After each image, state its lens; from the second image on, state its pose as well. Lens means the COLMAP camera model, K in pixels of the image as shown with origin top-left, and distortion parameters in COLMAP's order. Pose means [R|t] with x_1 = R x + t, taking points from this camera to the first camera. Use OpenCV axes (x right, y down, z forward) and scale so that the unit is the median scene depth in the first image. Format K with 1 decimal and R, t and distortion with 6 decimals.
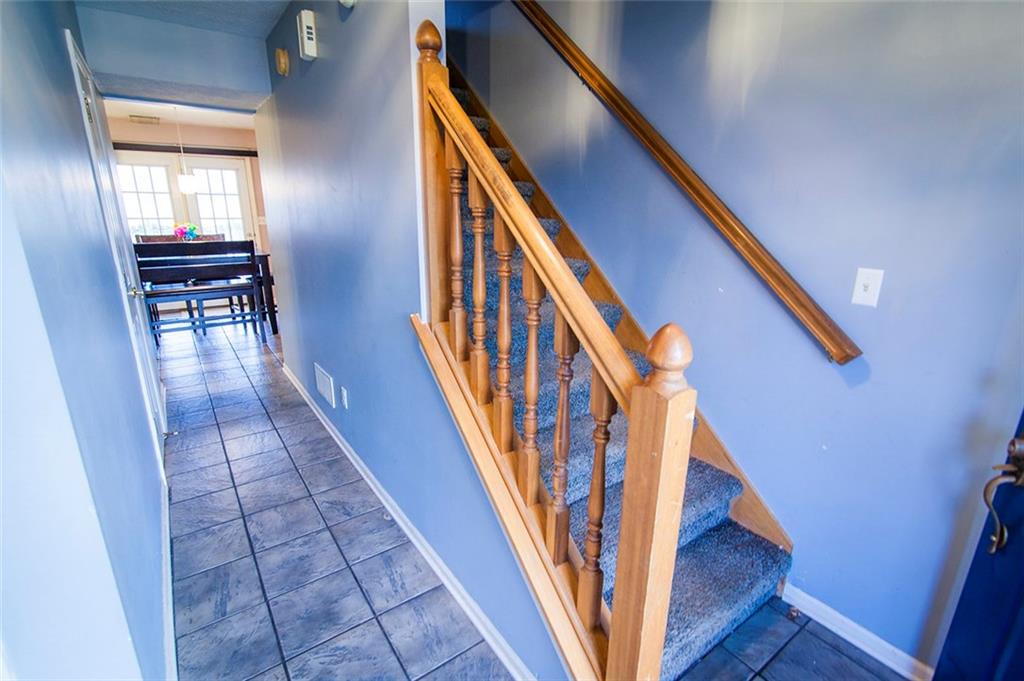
lens RADIAL K [[472.2, 0, 505.4], [0, 472.2, 345.6], [0, 0, 1]] dist [0.003310, -0.000830]
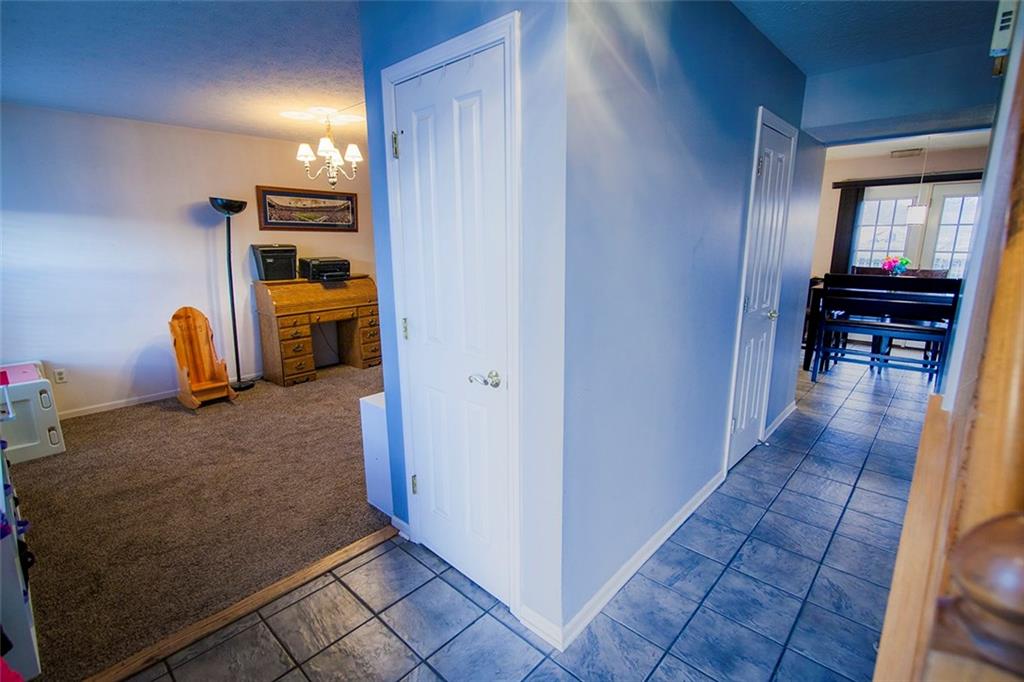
lens RADIAL K [[472.2, 0, 505.0], [0, 472.2, 339.1], [0, 0, 1]] dist [0.003310, -0.000830]
pose [[0.206230, 0.195886, -0.958696, 0.243857], [-0.268438, 0.953494, 0.137078, -0.045840], [0.940962, 0.229081, 0.249223, 0.143052]]
